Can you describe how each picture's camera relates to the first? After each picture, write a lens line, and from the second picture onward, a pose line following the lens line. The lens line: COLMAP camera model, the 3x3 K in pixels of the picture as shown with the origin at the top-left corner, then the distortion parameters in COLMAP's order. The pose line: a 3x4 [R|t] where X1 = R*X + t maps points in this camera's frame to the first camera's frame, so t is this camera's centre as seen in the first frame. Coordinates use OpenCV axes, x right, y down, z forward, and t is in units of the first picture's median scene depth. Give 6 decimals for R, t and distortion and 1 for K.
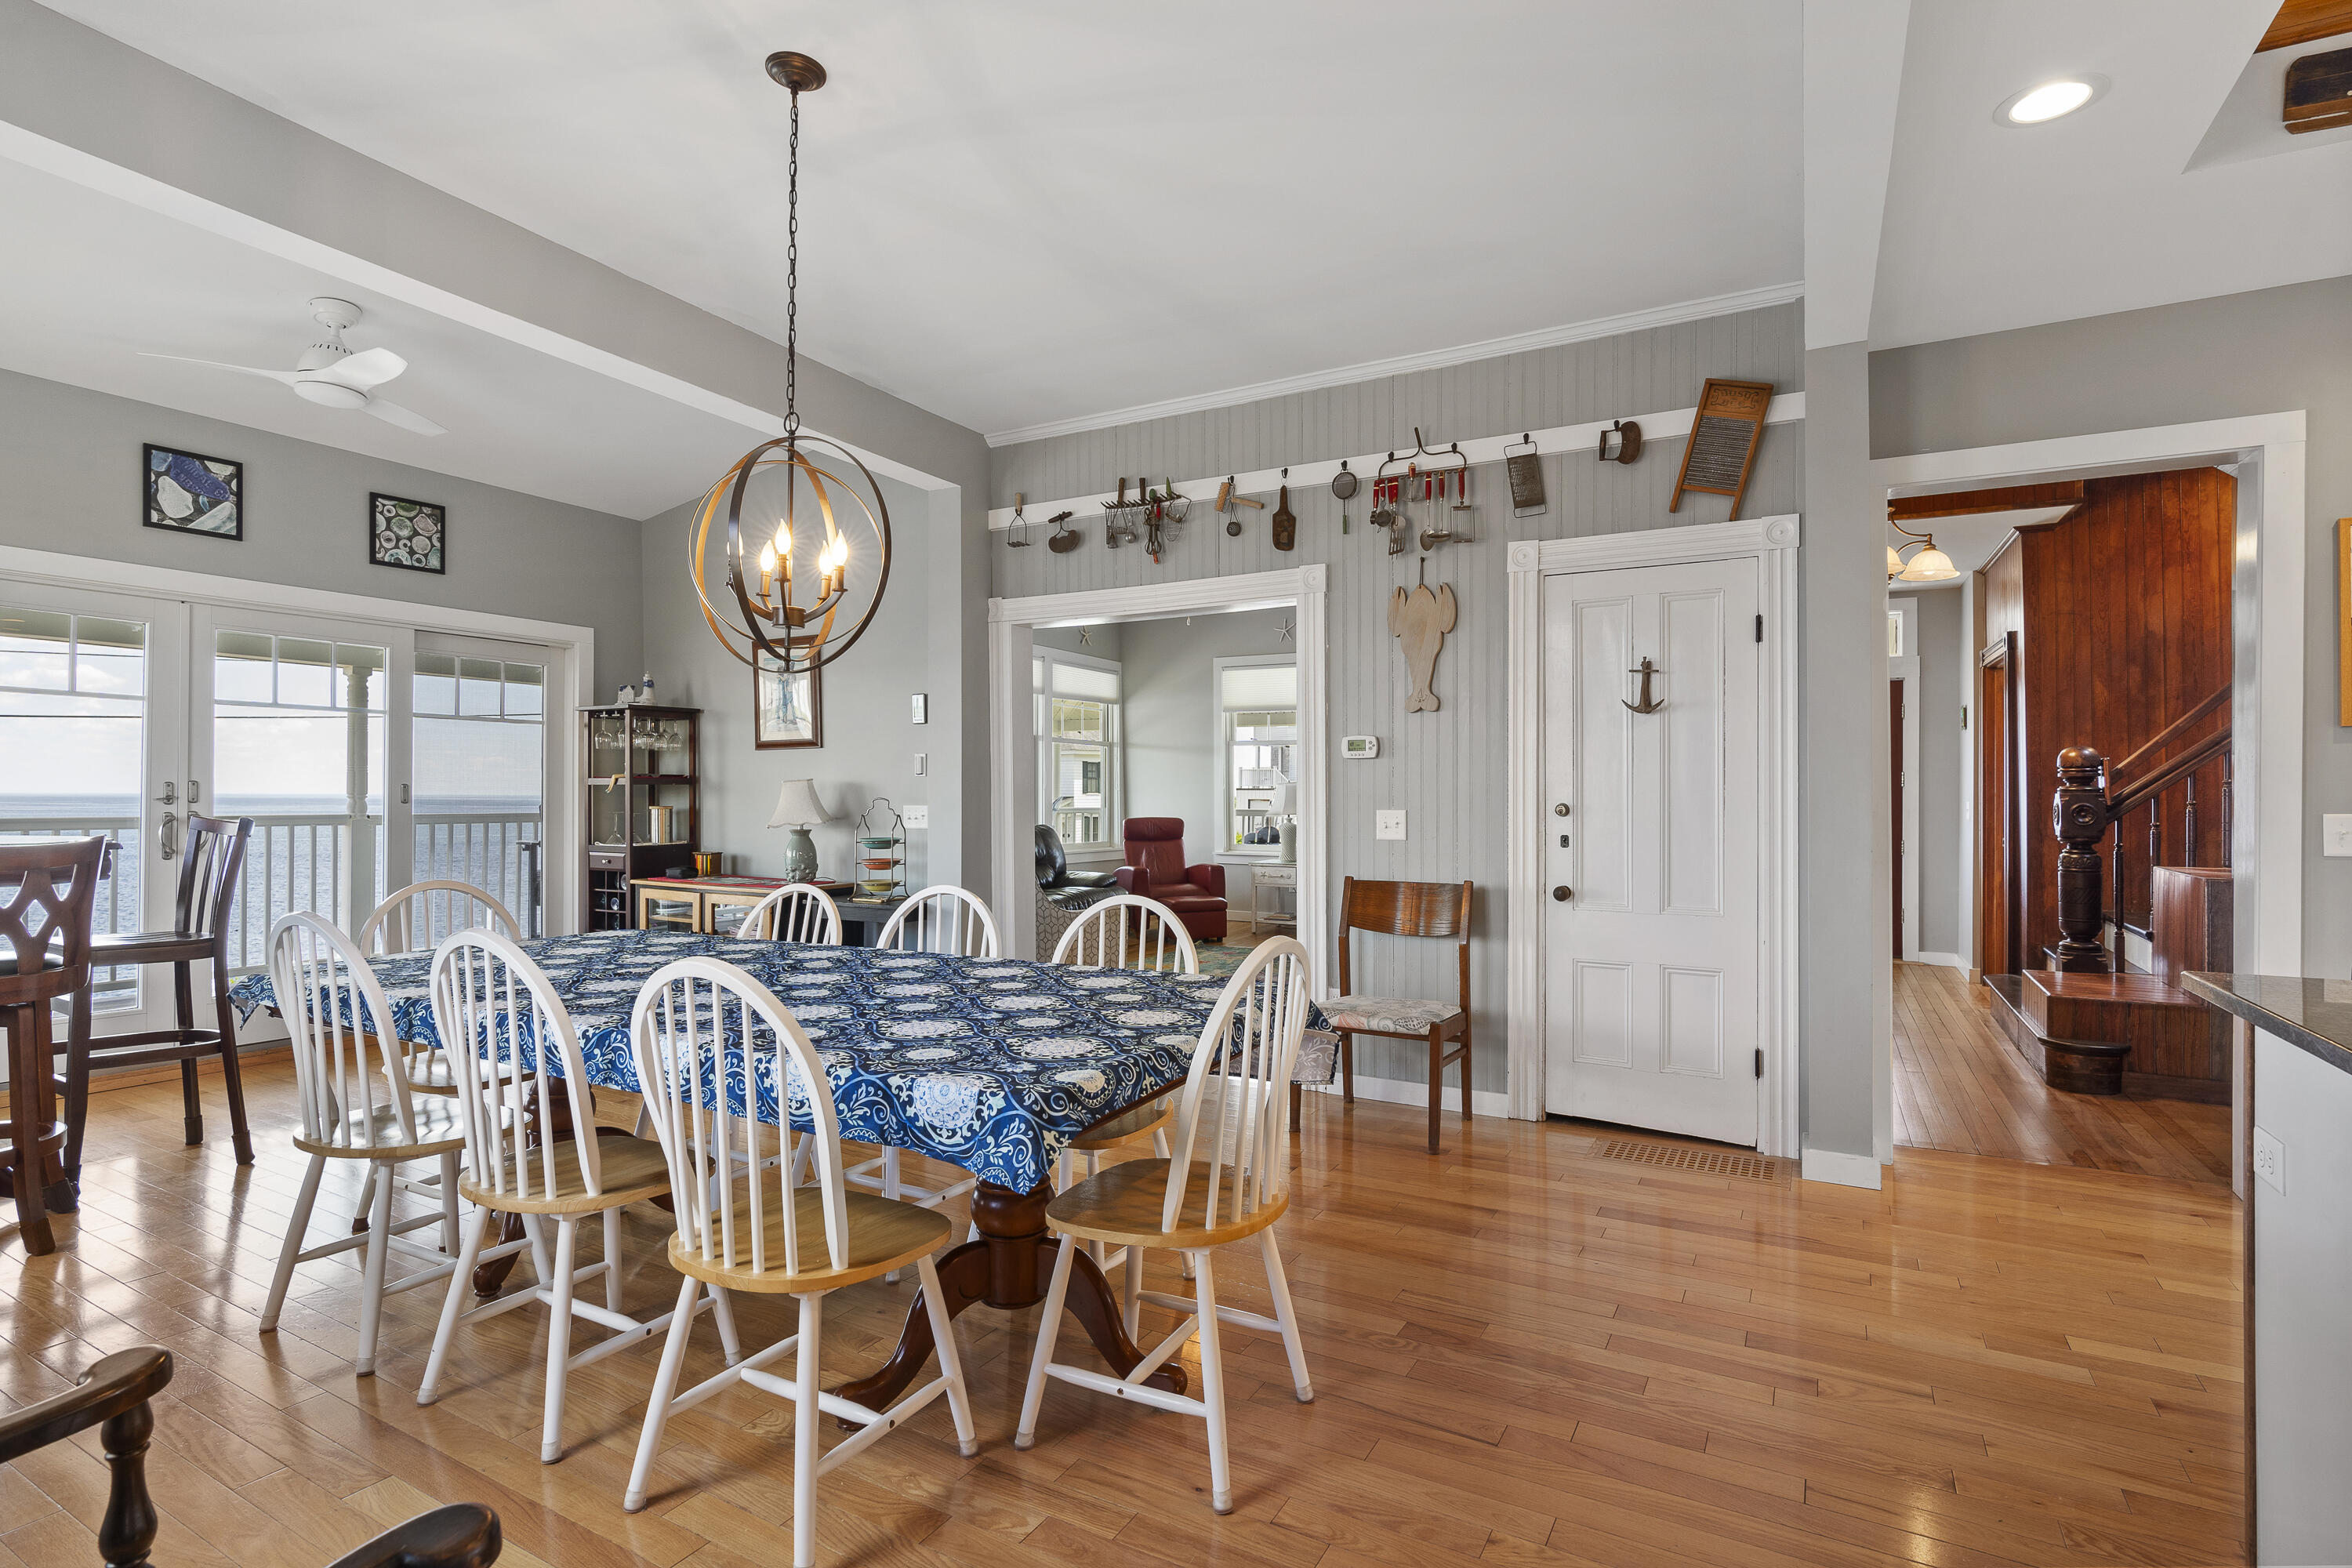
lens RADIAL K [[1134.9, 0, 1175.5], [0, 1134.9, 789.1], [0, 0, 1]] dist [-0.001506, -0.000648]
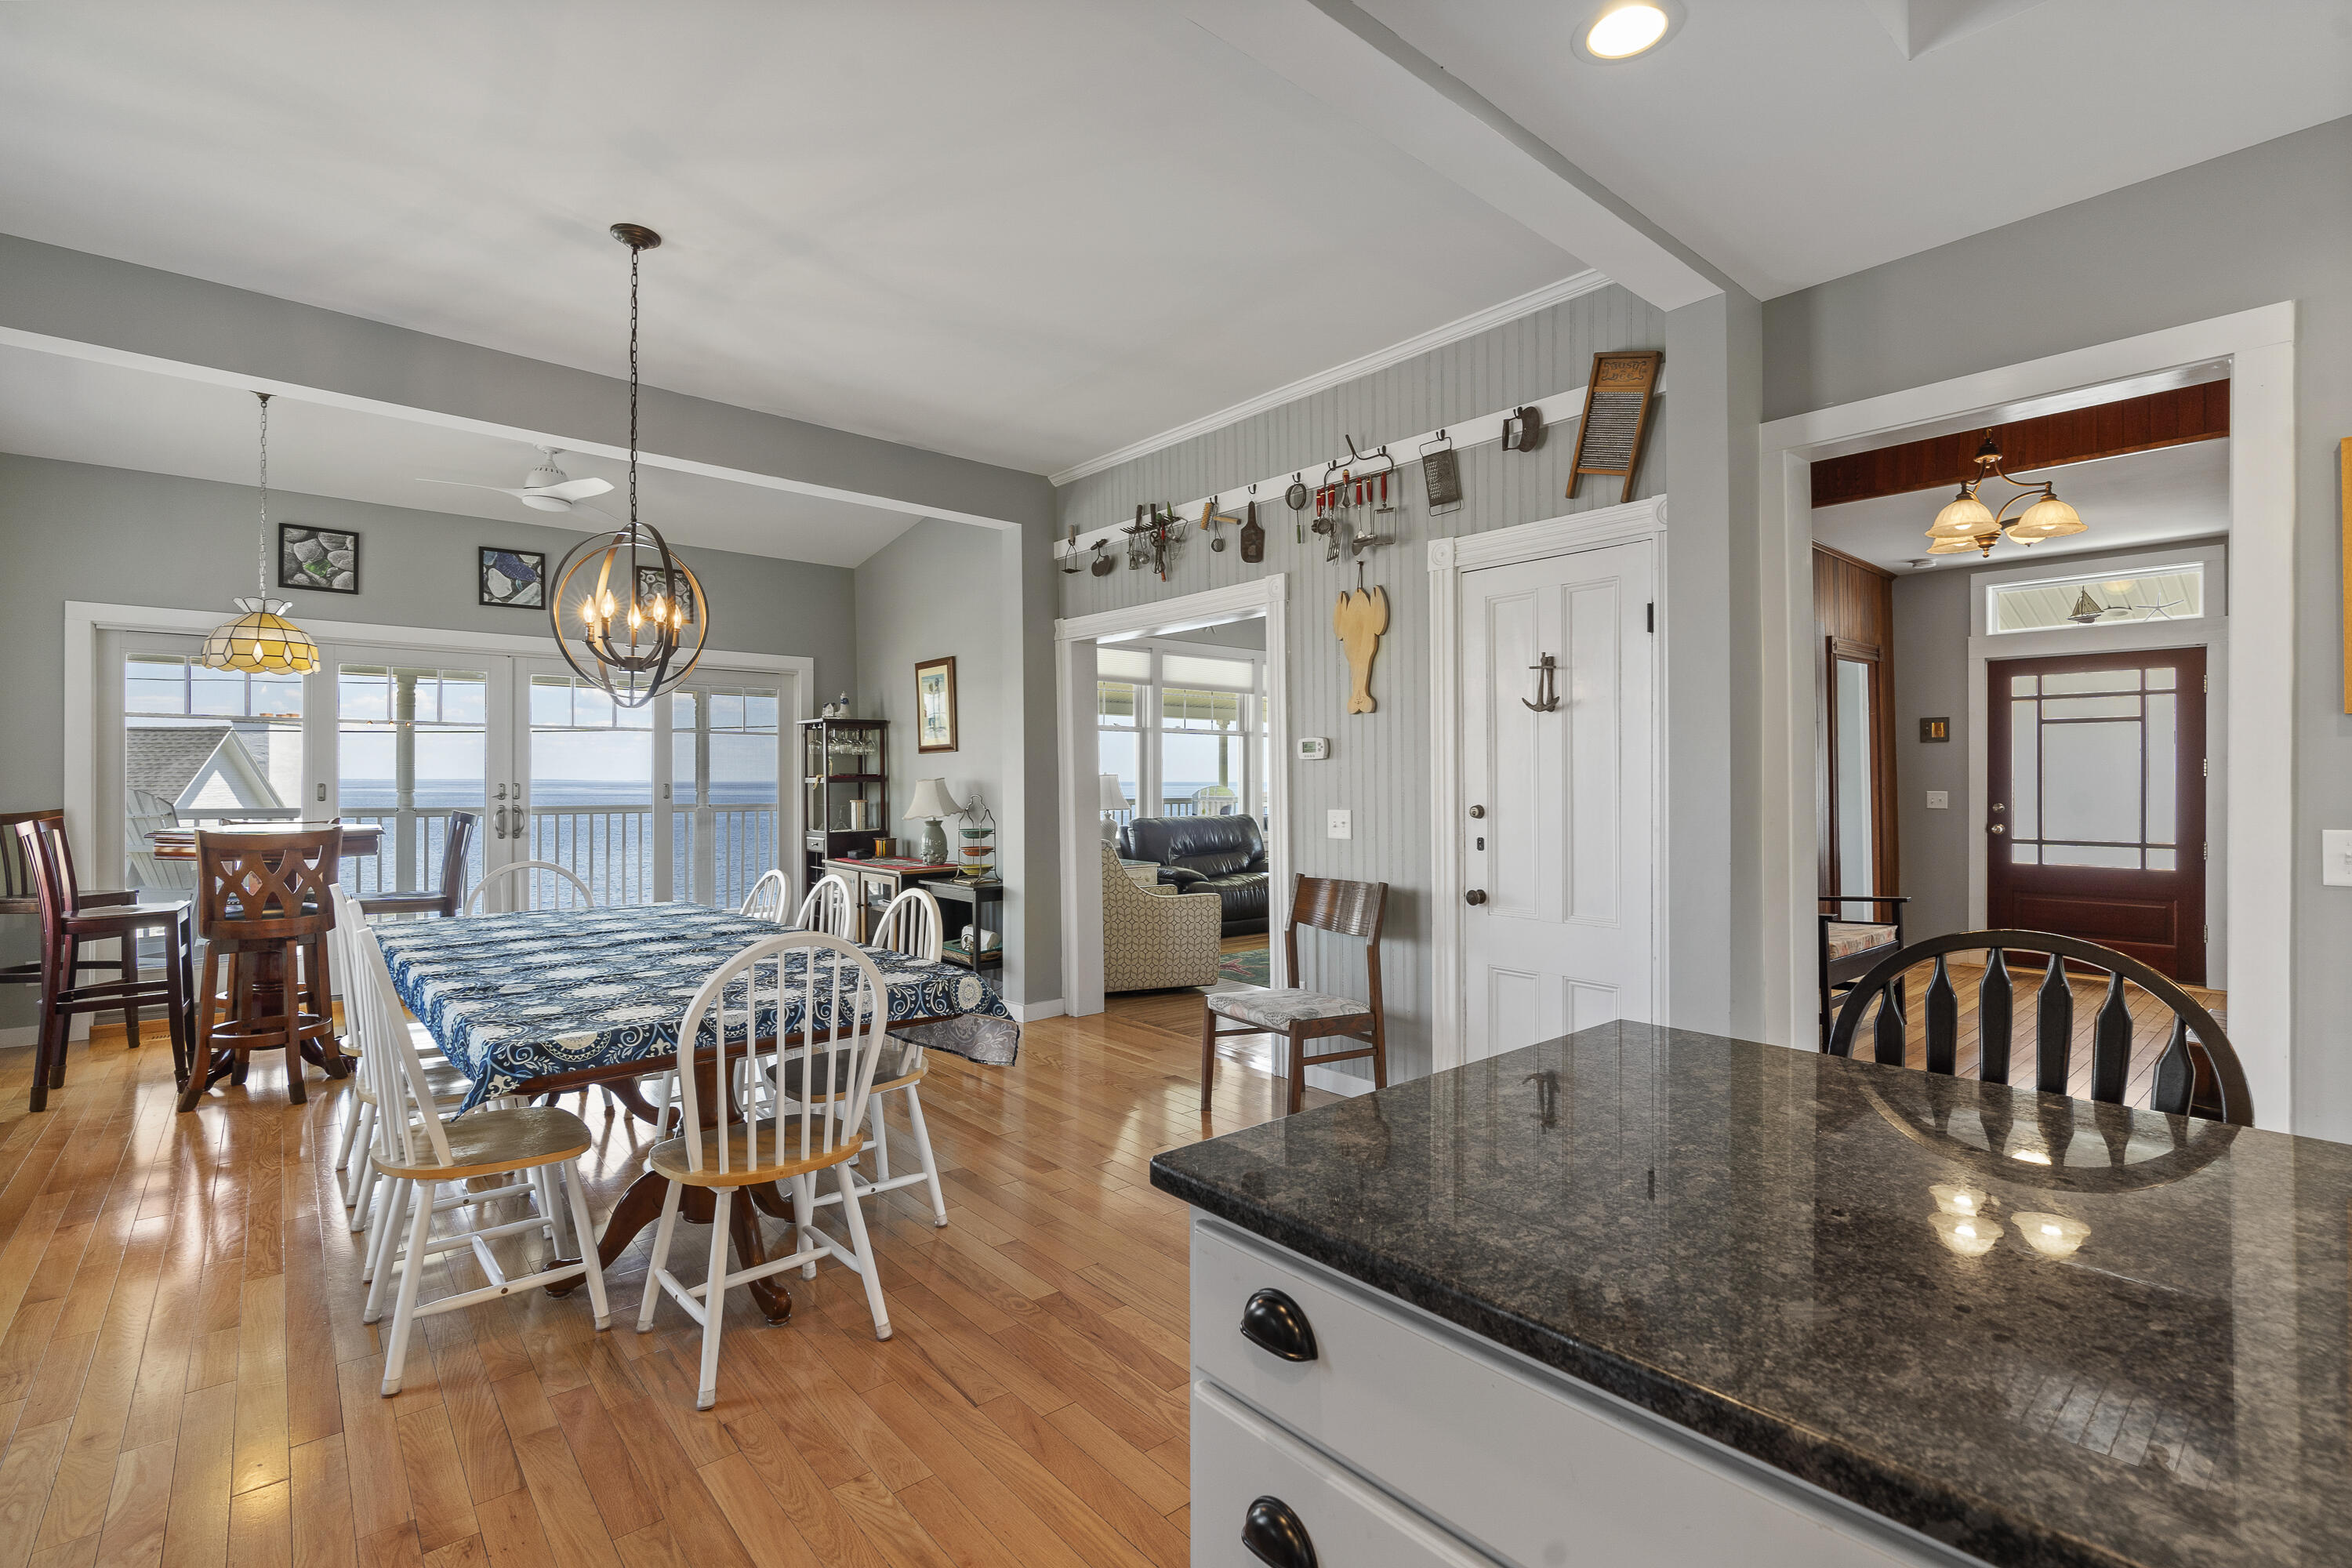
lens RADIAL K [[1060.5, 0, 1177.4], [0, 1060.5, 780.4], [0, 0, 1]] dist [-0.003760, -0.000294]
pose [[0.939658, -0.003673, -0.342096, 0.376688], [0.005481, 0.999976, 0.004319, -0.012762], [0.342071, -0.005933, 0.939655, 0.049996]]
